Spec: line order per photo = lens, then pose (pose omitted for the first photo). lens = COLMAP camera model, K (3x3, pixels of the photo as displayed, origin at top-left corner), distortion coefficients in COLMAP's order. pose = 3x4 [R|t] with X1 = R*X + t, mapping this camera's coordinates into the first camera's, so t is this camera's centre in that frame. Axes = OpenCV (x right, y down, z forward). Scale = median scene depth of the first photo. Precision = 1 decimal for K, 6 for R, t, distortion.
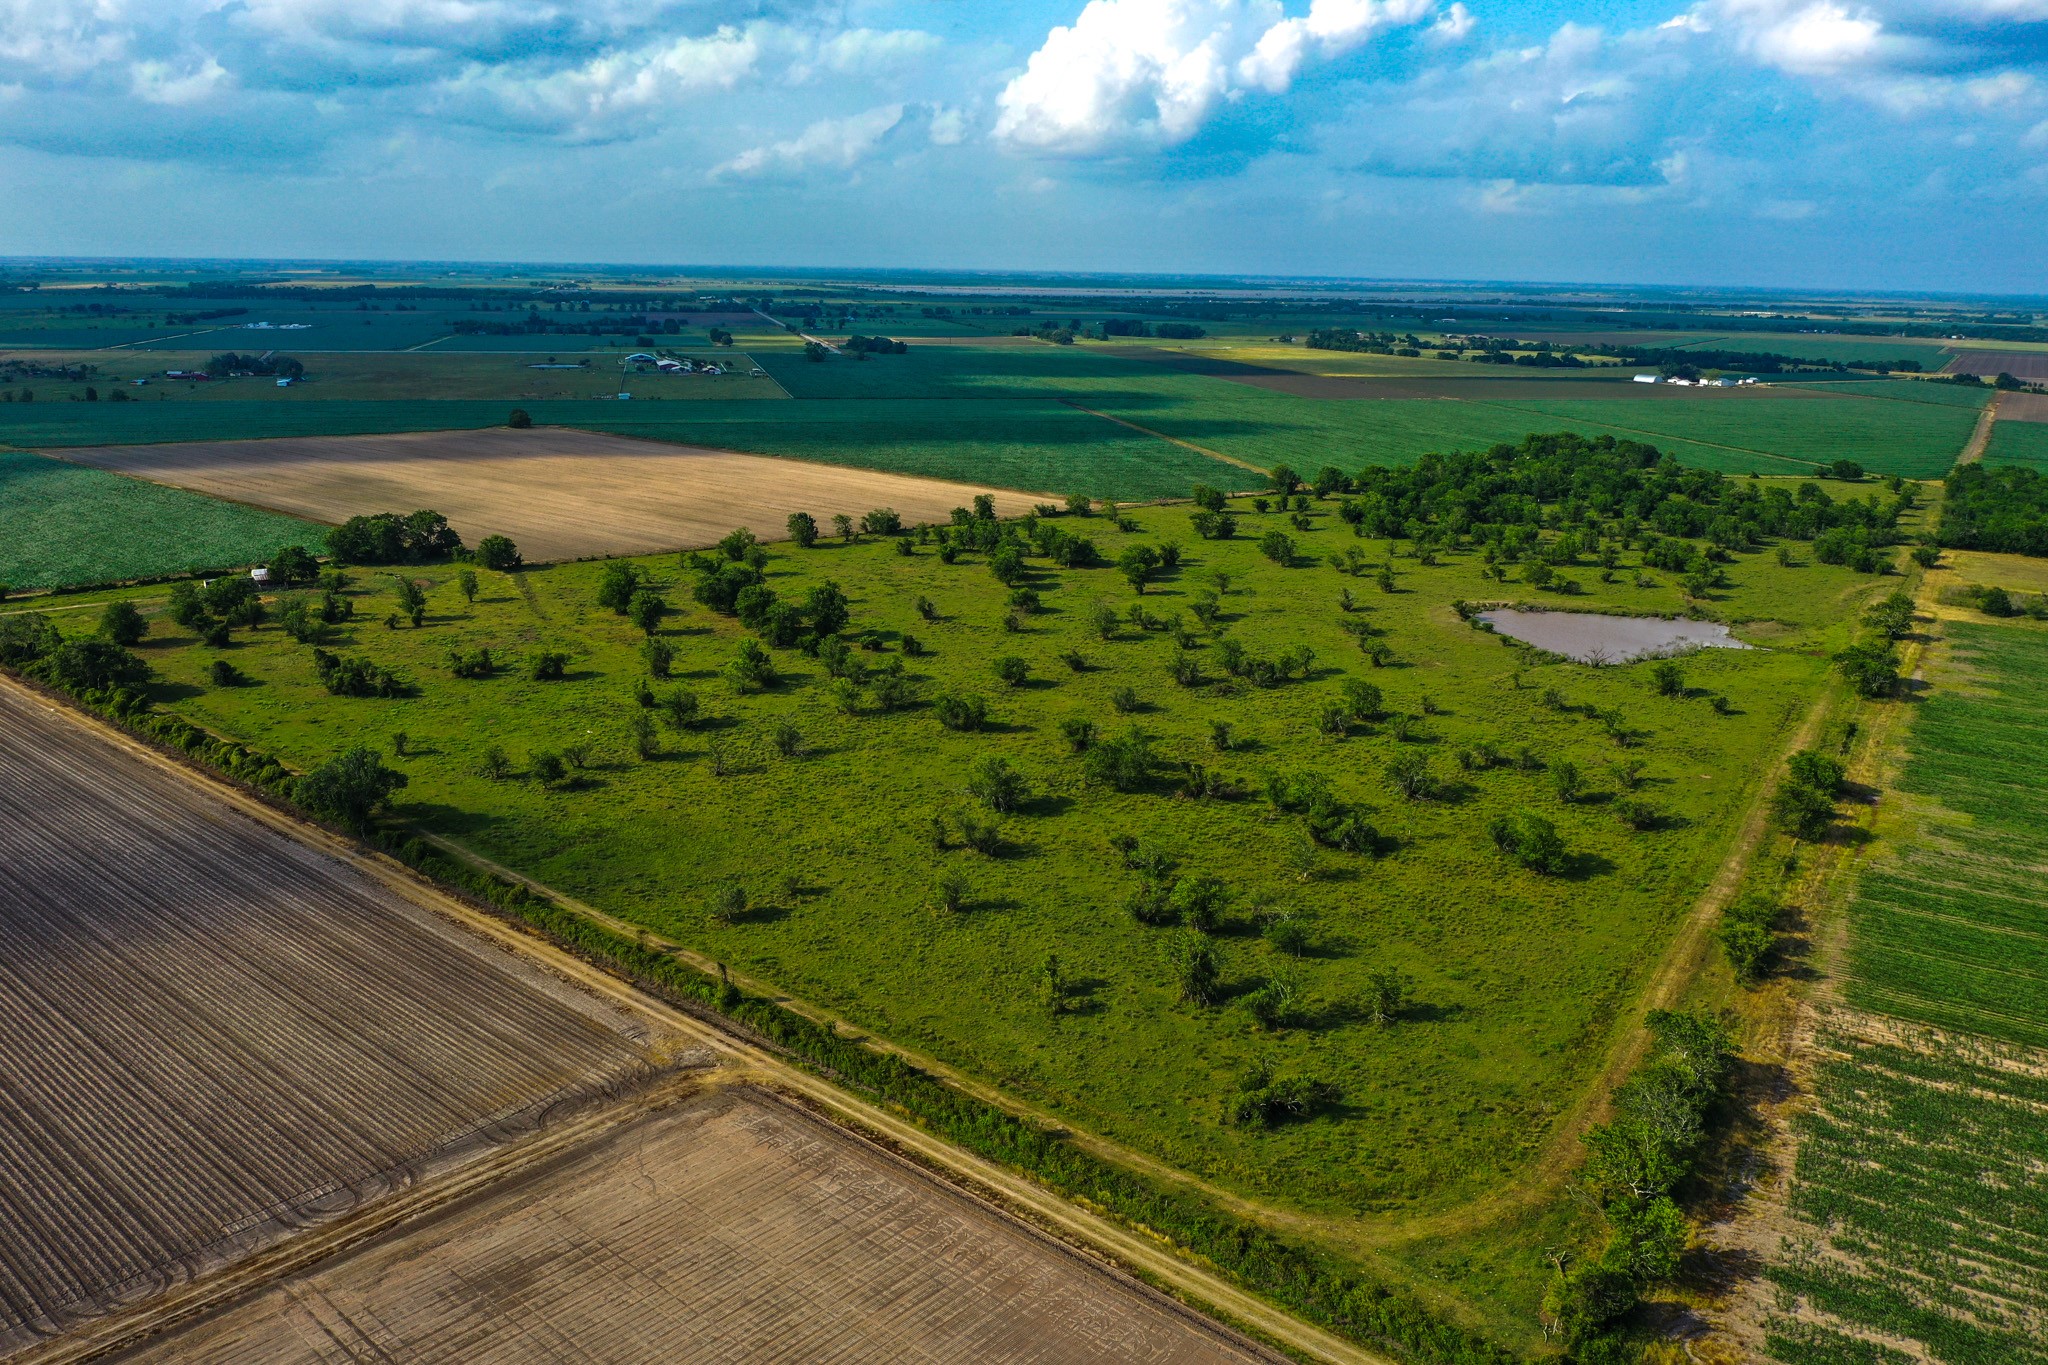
lens RADIAL K [[1588.8, 0, 1052.8], [0, 1588.8, 678.4], [0, 0, 1]] dist [-0.019067, -0.001587]
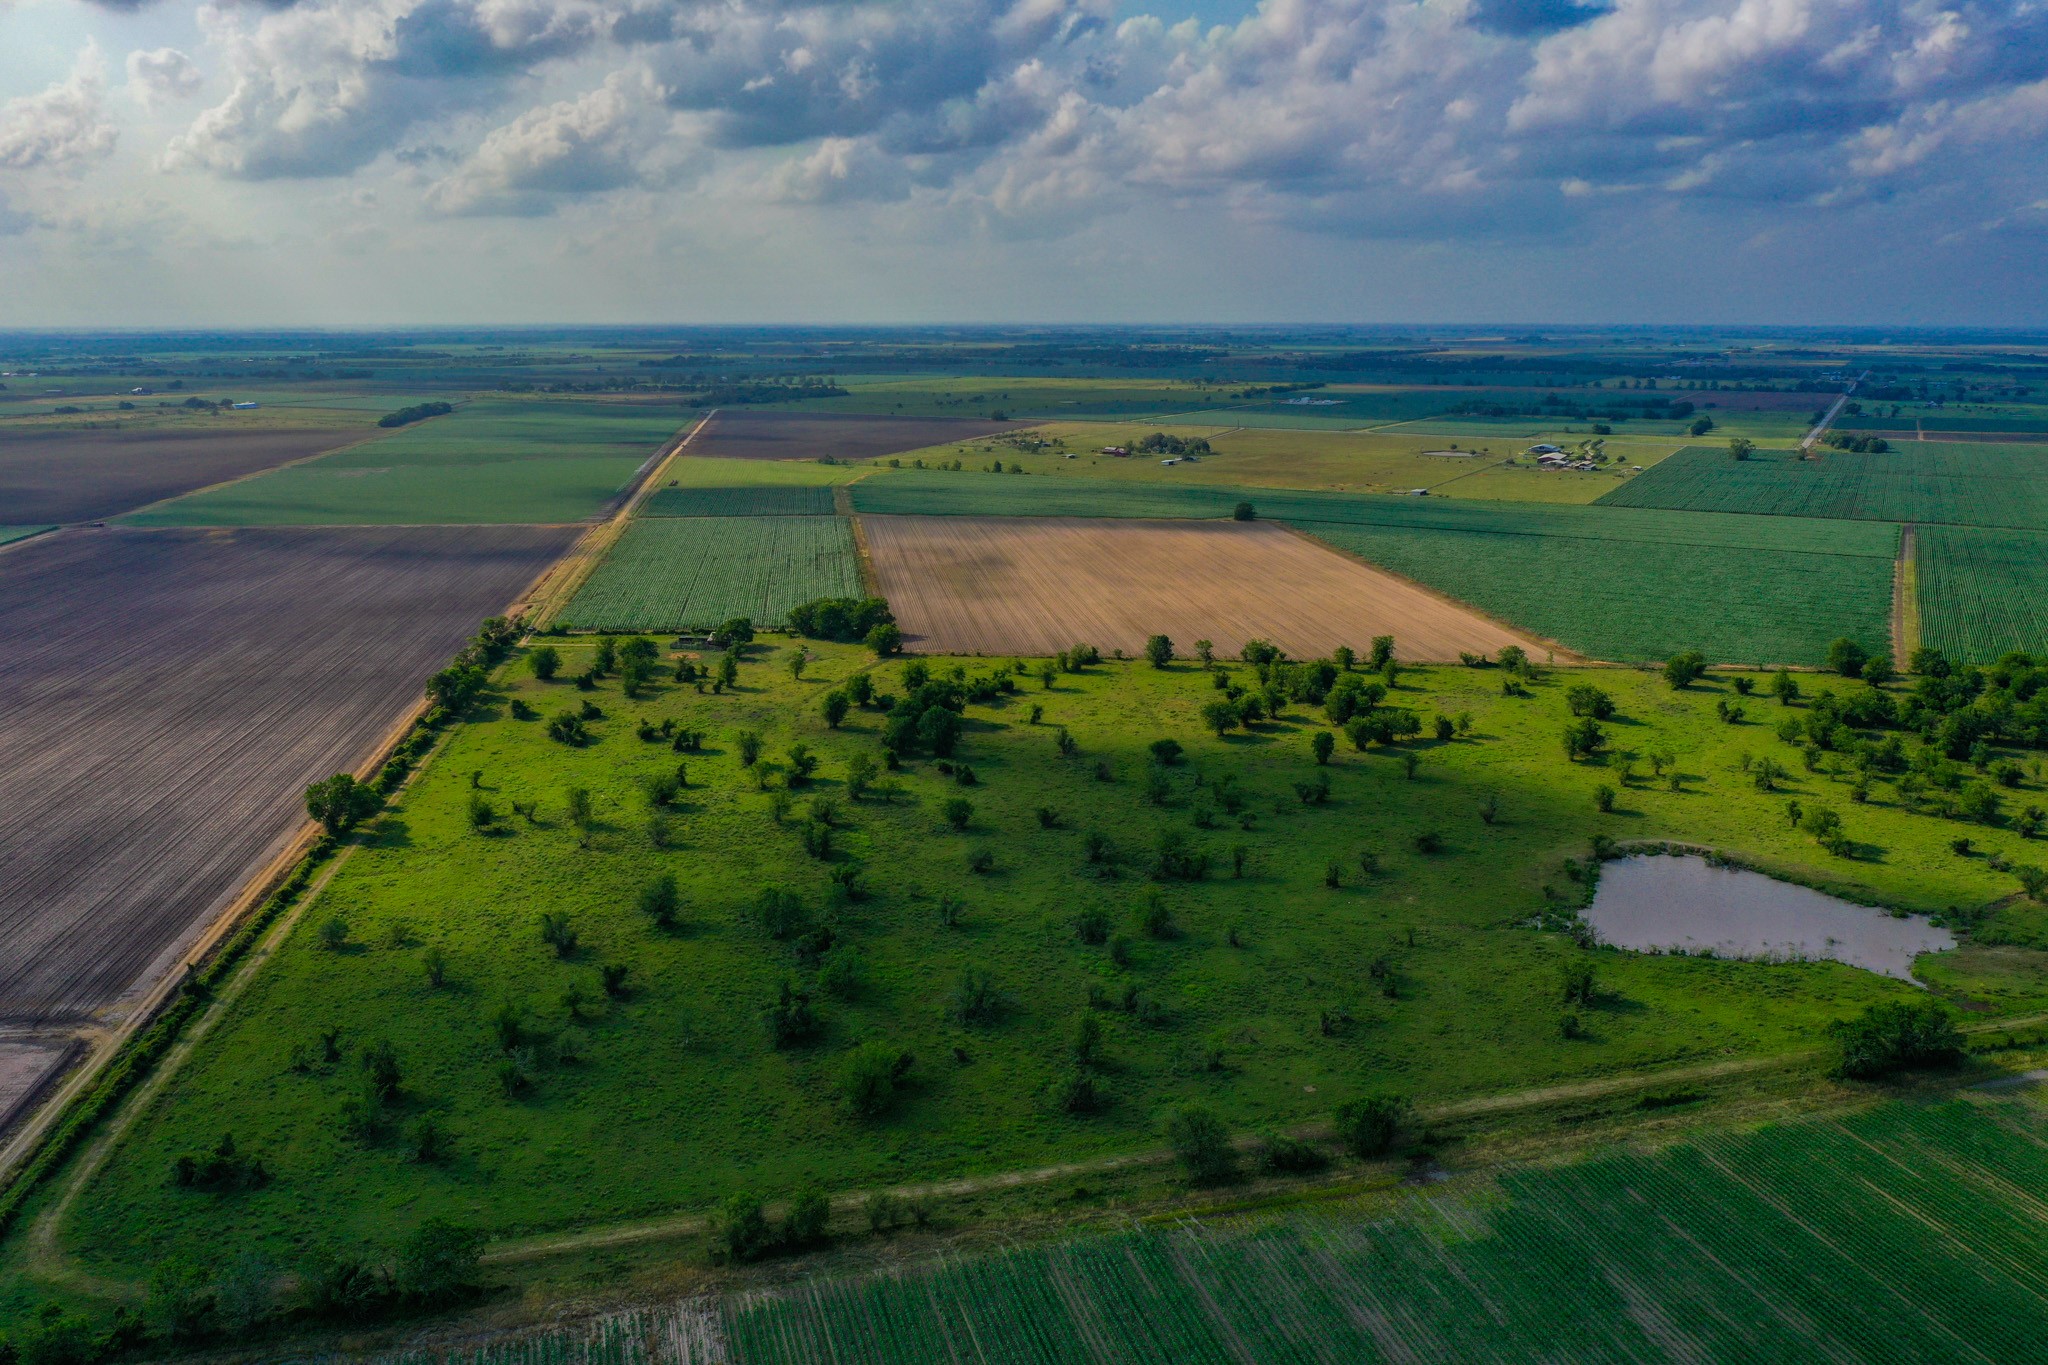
lens RADIAL K [[1588.8, 0, 1052.8], [0, 1588.8, 678.4], [0, 0, 1]] dist [-0.019067, -0.001587]
pose [[0.749950, 0.129982, -0.648598, 1.044432], [-0.156317, 0.987558, 0.017168, -0.180899], [0.642760, 0.088512, 0.760937, 0.341063]]
